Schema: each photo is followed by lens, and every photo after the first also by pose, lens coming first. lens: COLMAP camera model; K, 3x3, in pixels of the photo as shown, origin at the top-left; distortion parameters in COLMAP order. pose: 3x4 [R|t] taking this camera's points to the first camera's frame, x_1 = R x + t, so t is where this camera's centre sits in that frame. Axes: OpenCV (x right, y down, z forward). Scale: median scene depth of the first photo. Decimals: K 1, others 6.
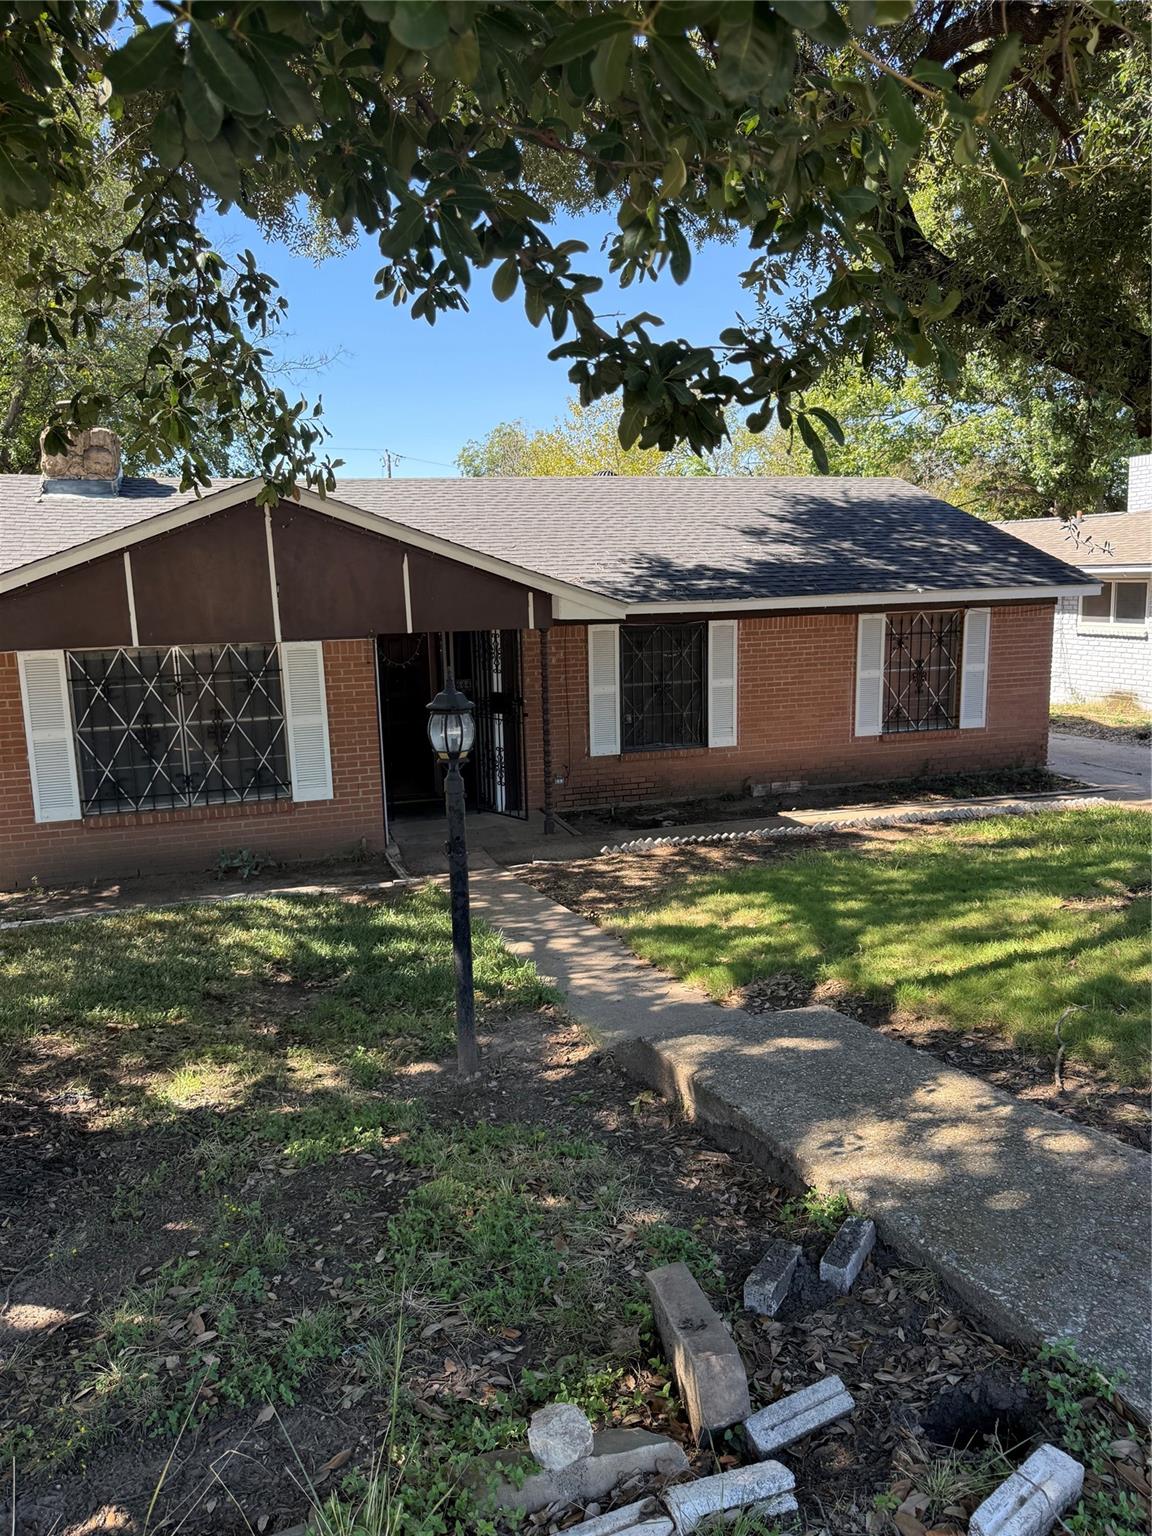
lens RADIAL K [[1072.8, 0, 578.3], [0, 1072.8, 770.3], [0, 0, 1]] dist [-0.000209, -0.000075]
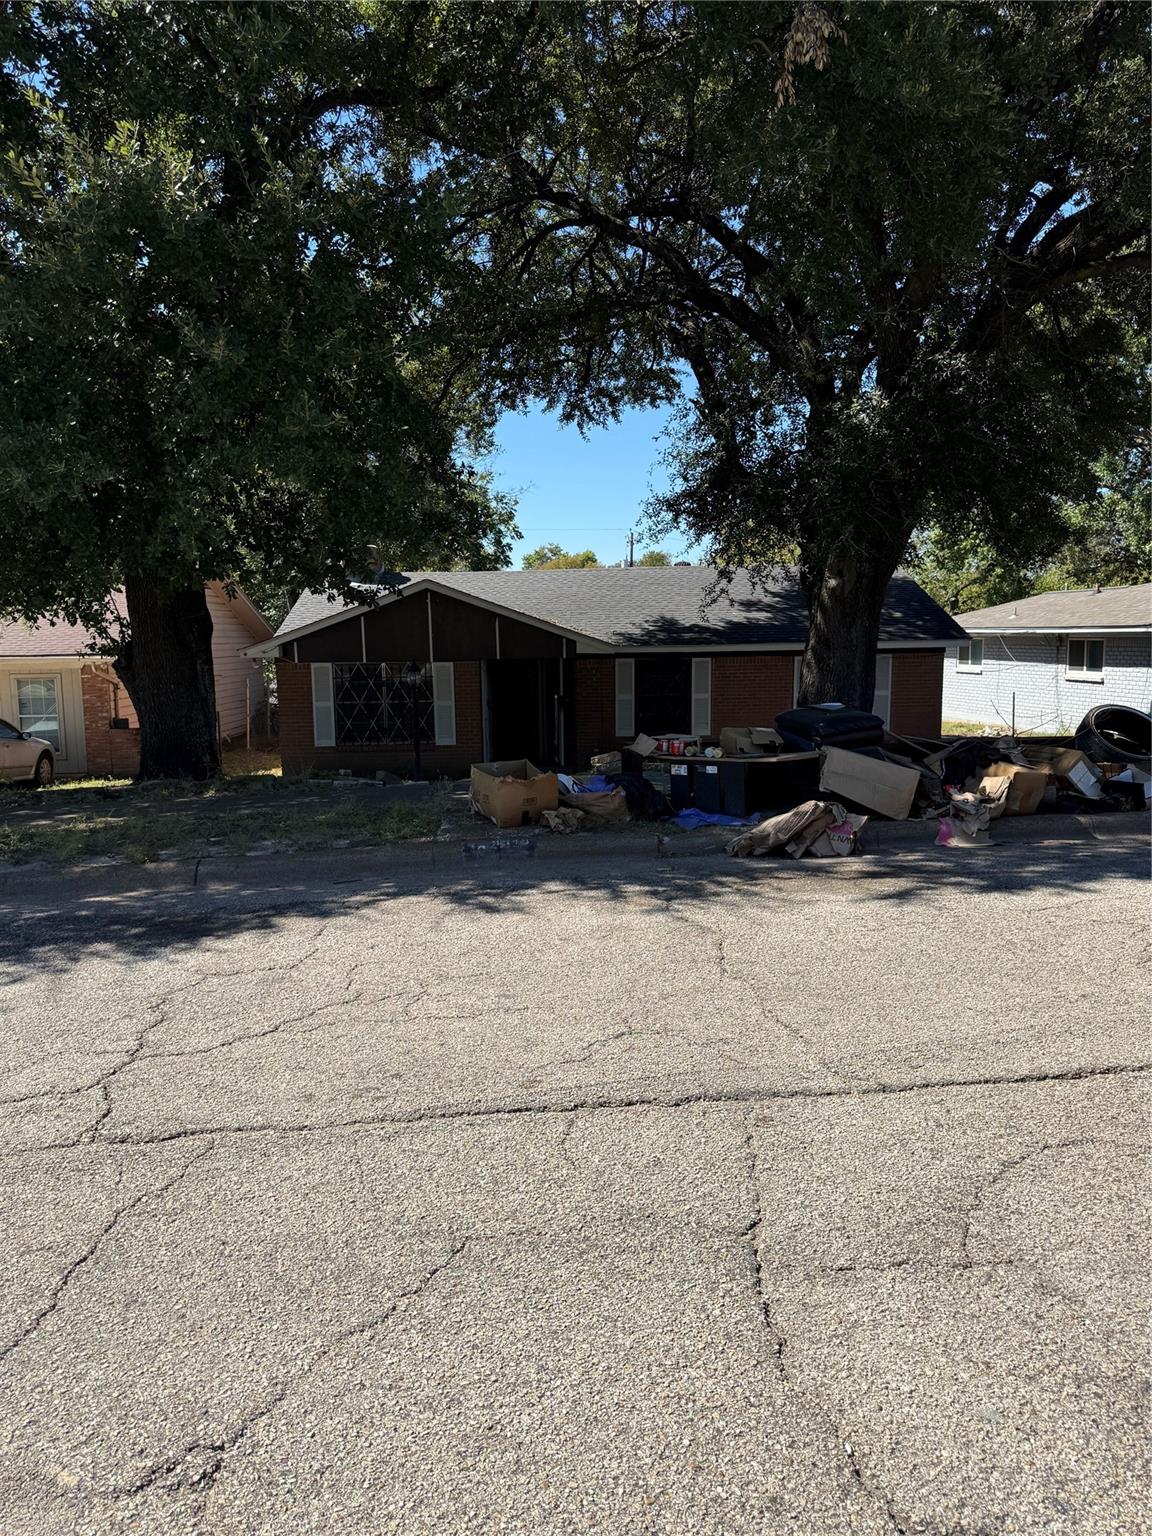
lens RADIAL K [[1072.8, 0, 575.3], [0, 1072.8, 767.4], [0, 0, 1]] dist [-0.000209, -0.000075]
pose [[0.944769, 0.051704, -0.323632, 0.503755], [-0.068525, 0.996815, -0.040791, 0.110302], [0.320492, 0.060715, 0.945303, -0.619912]]
